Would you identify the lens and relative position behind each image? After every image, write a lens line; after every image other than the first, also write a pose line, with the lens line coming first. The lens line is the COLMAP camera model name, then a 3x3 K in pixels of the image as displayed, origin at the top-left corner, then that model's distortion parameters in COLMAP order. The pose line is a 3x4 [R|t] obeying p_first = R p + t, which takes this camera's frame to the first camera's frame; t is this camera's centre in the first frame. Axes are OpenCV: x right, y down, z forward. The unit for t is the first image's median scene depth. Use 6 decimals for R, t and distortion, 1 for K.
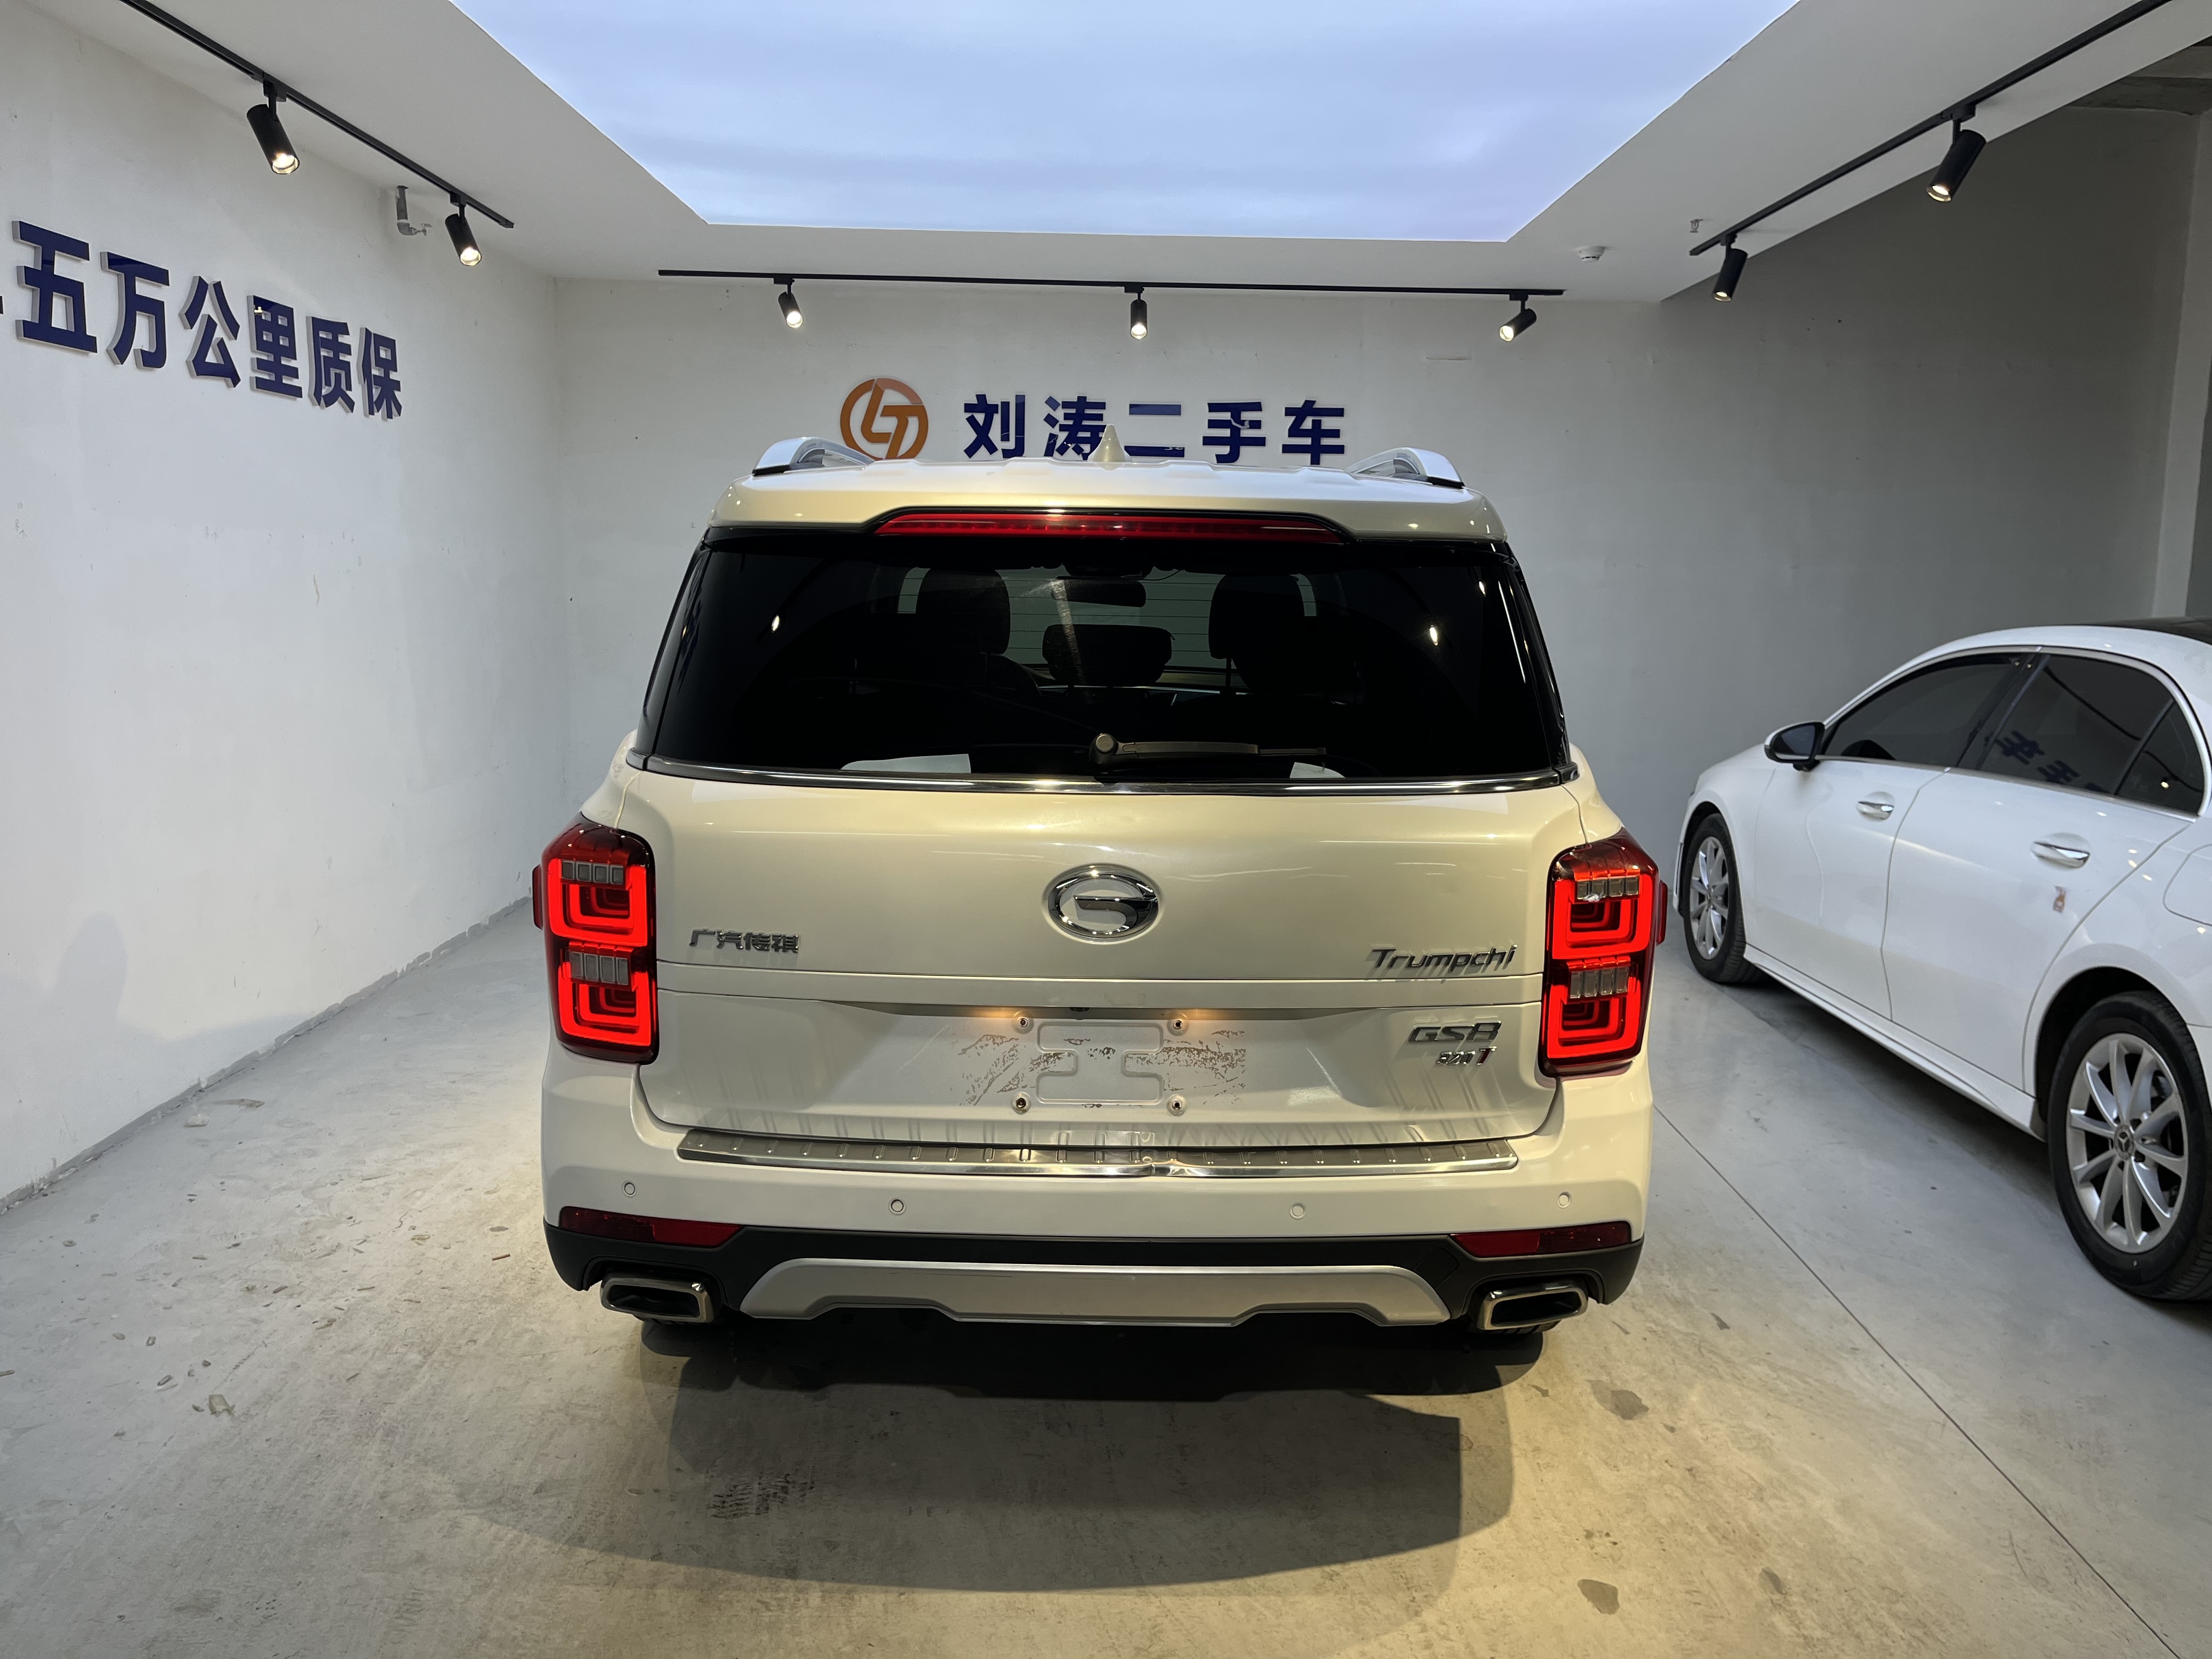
lens RADIAL K [[1682.6, 0, 1108.7], [0, 1682.6, 819.4], [0, 0, 1]] dist [0.080885, -0.108846]
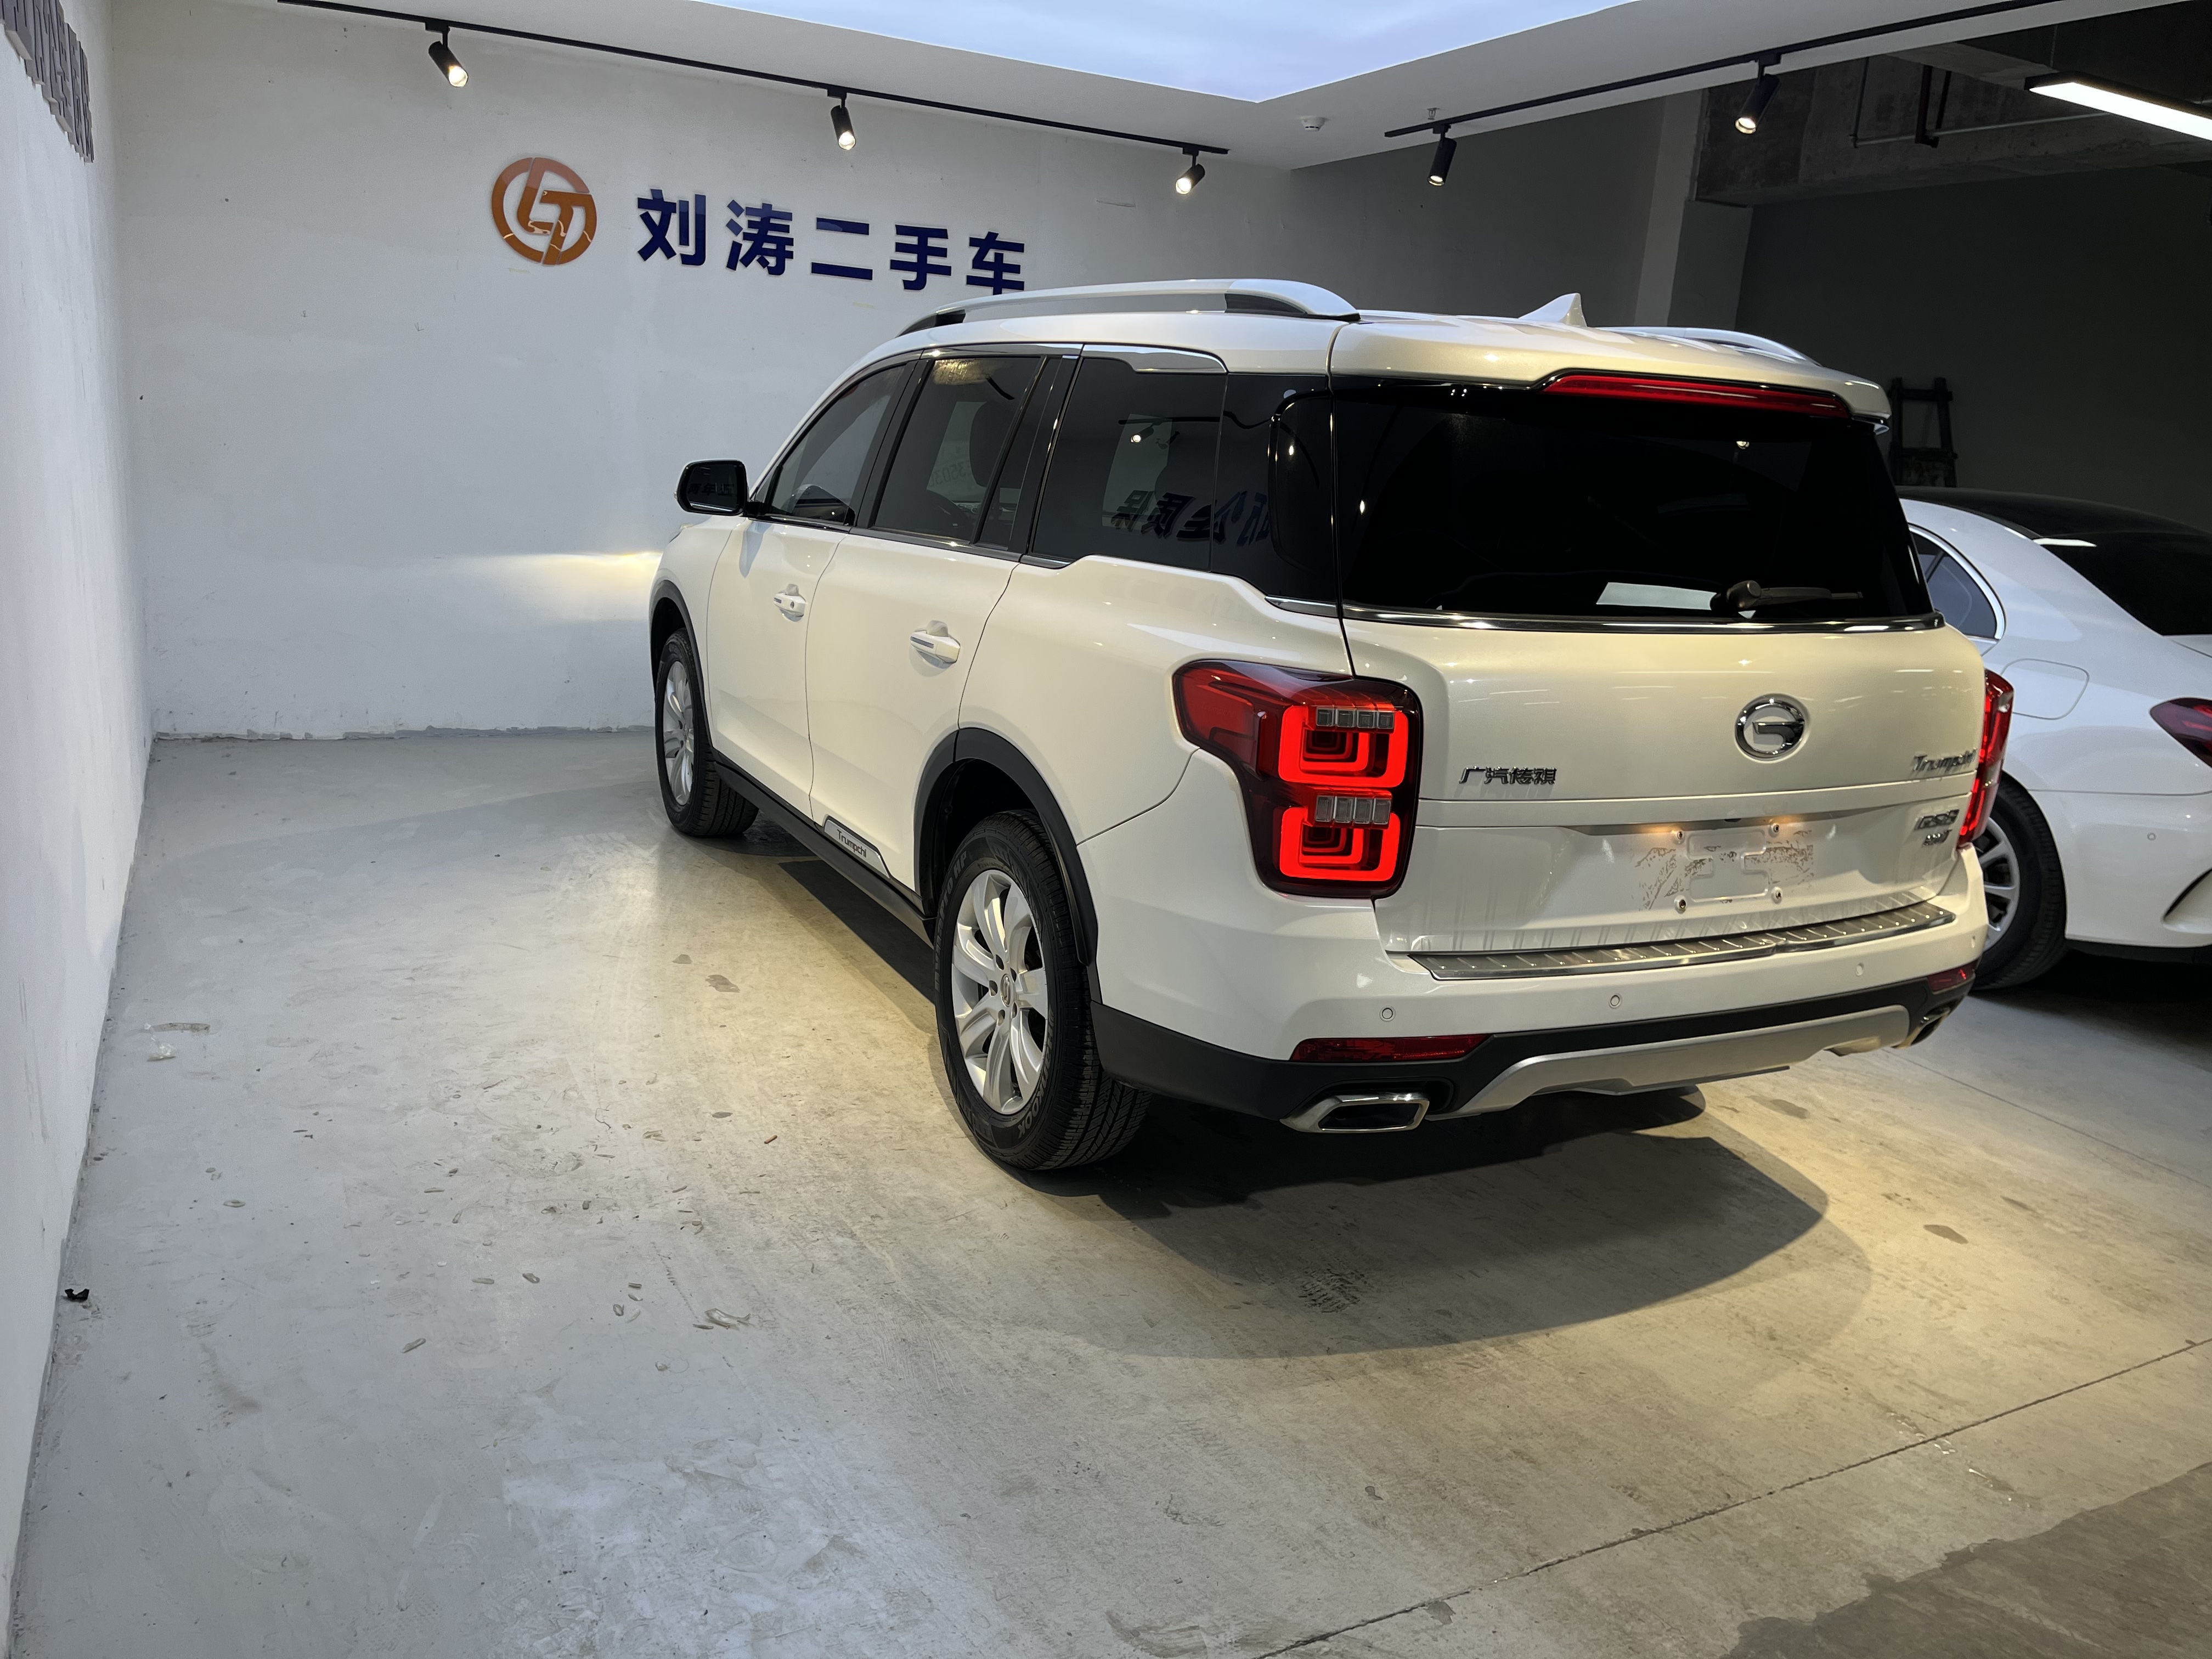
lens RADIAL K [[1697.5, 0, 1120.6], [0, 1697.5, 839.1], [0, 0, 1]] dist [0.032820, -0.005607]
pose [[0.888402, -0.067780, 0.454034, -0.498793], [0.018409, 0.993504, 0.112294, -0.007670], [-0.458697, -0.091404, 0.883879, 0.080544]]
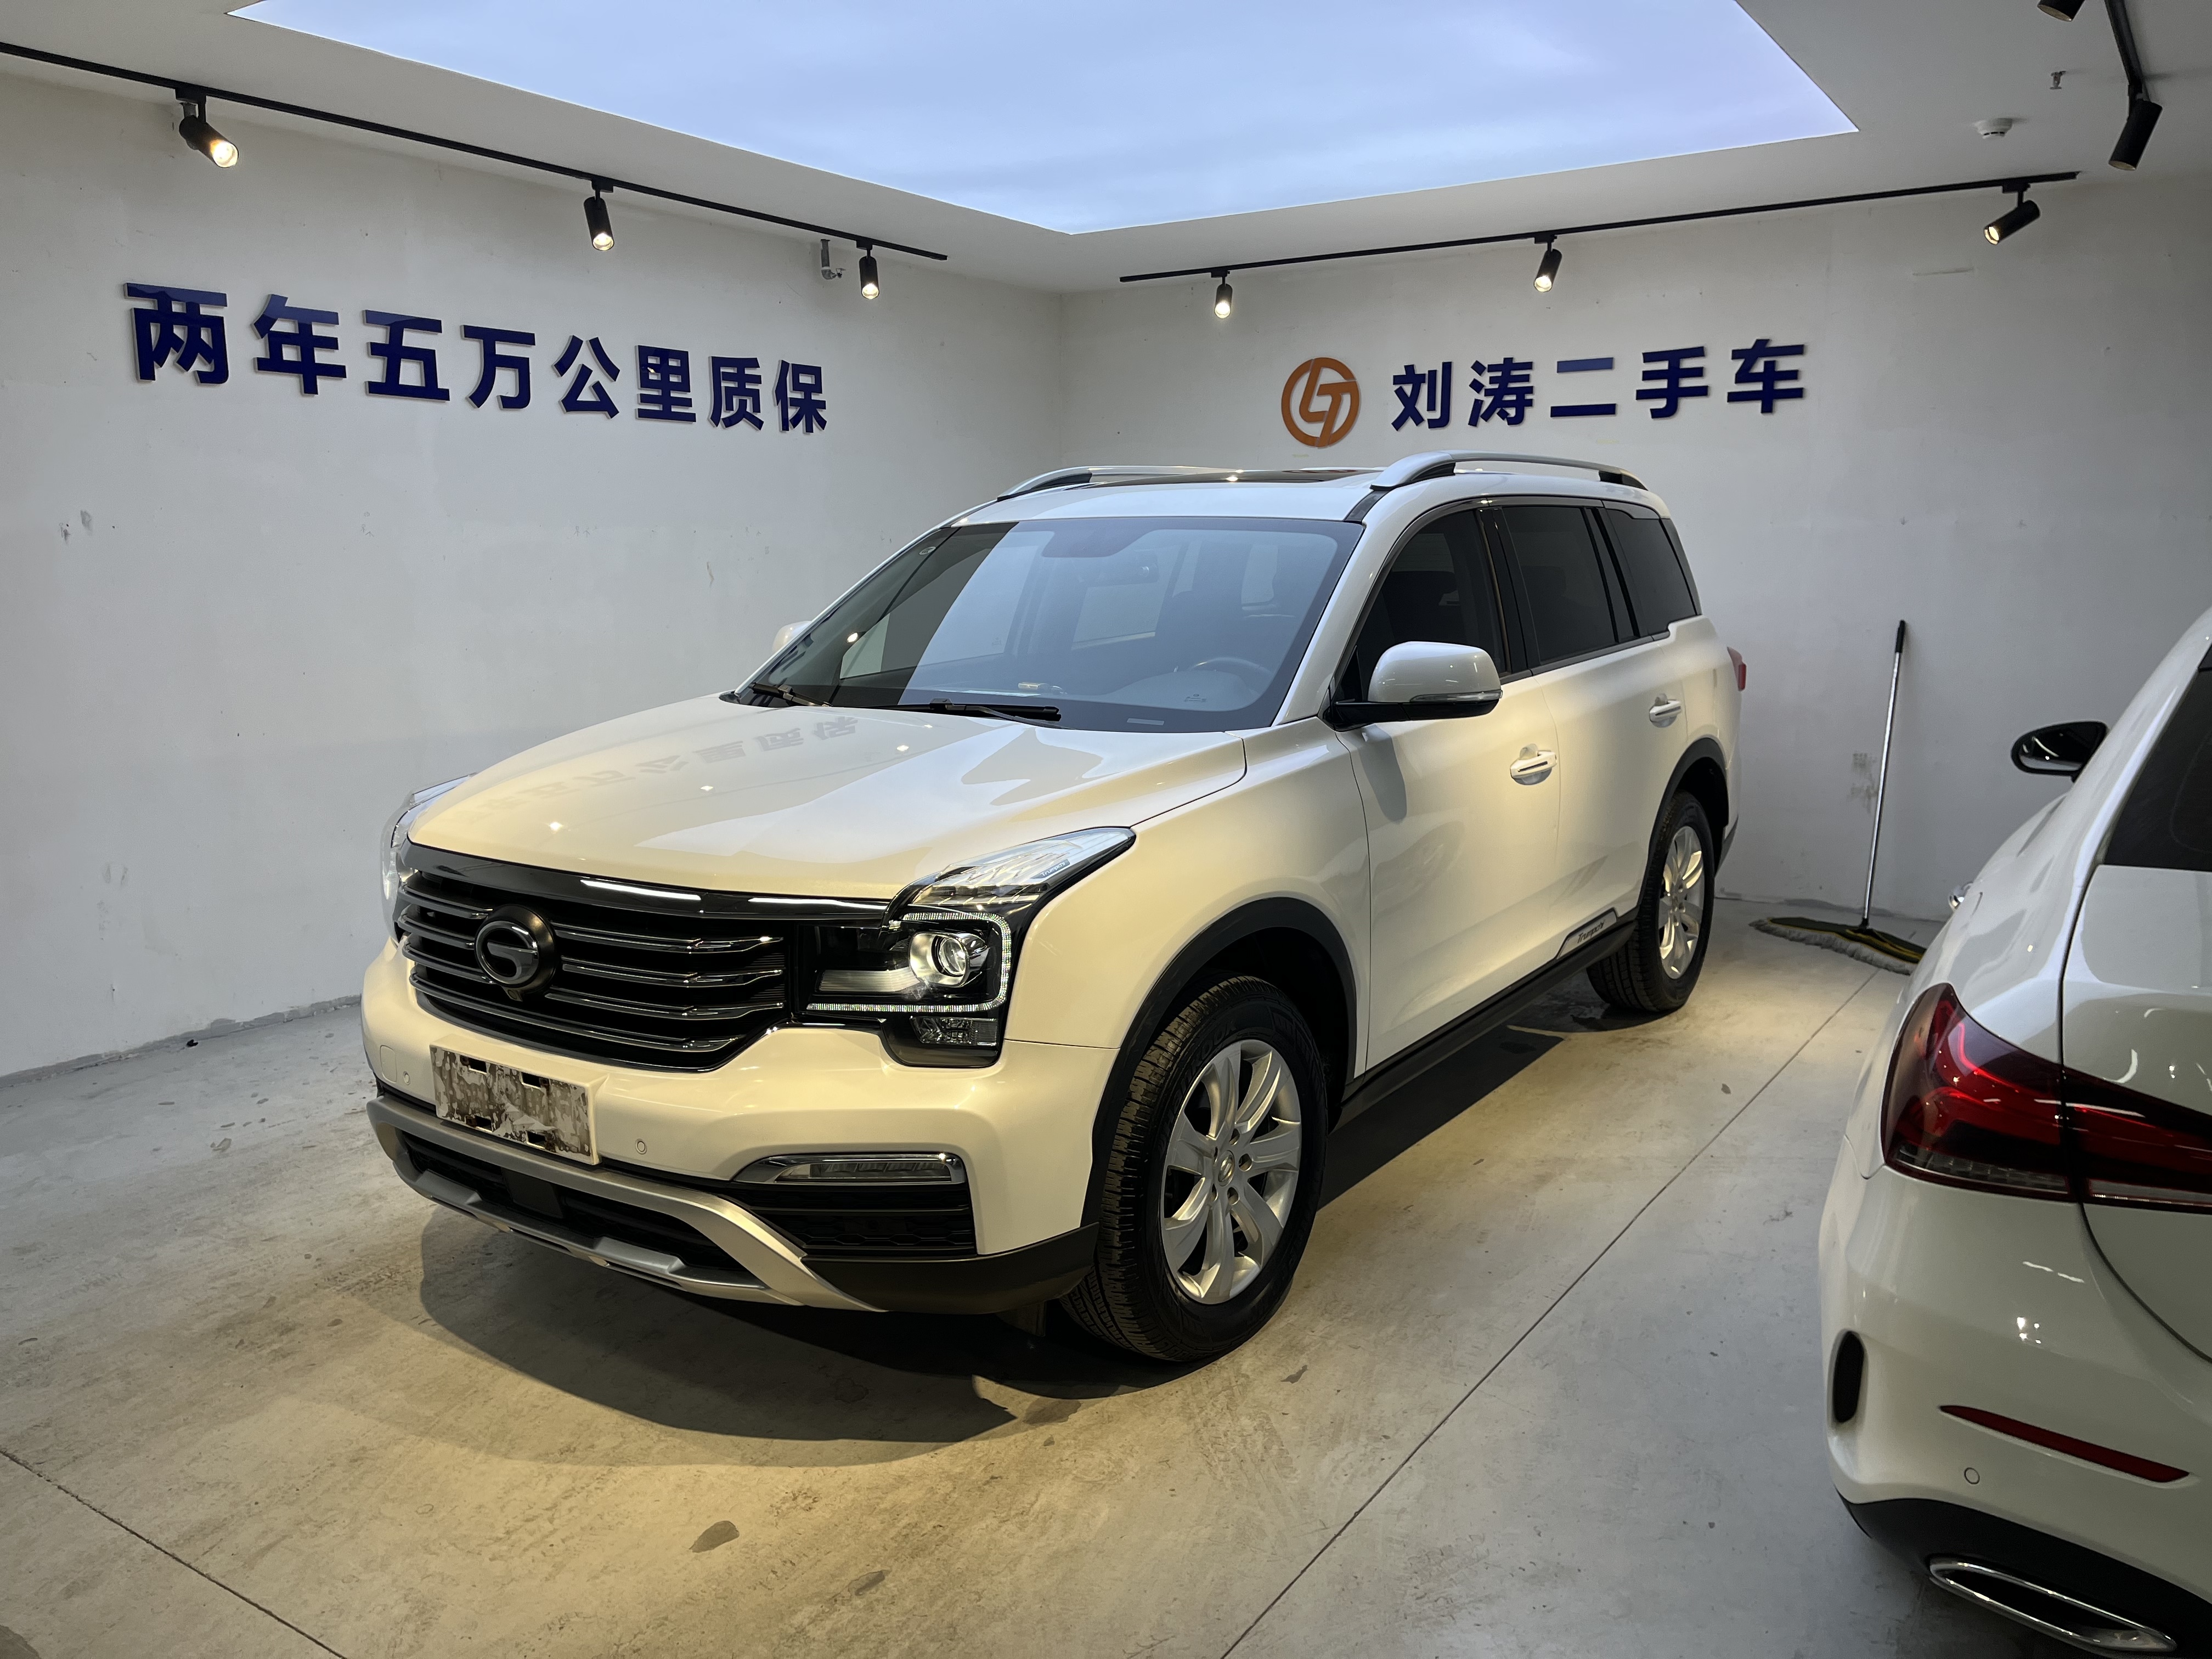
lens RADIAL K [[1679.4, 0, 1101.6], [0, 1679.4, 811.9], [0, 0, 1]] dist [0.059050, -0.065069]
pose [[0.824746, 0.067017, -0.561518, 0.584420], [-0.063991, 0.997635, 0.025078, -0.010848], [0.561871, 0.015249, 0.827084, 0.161917]]
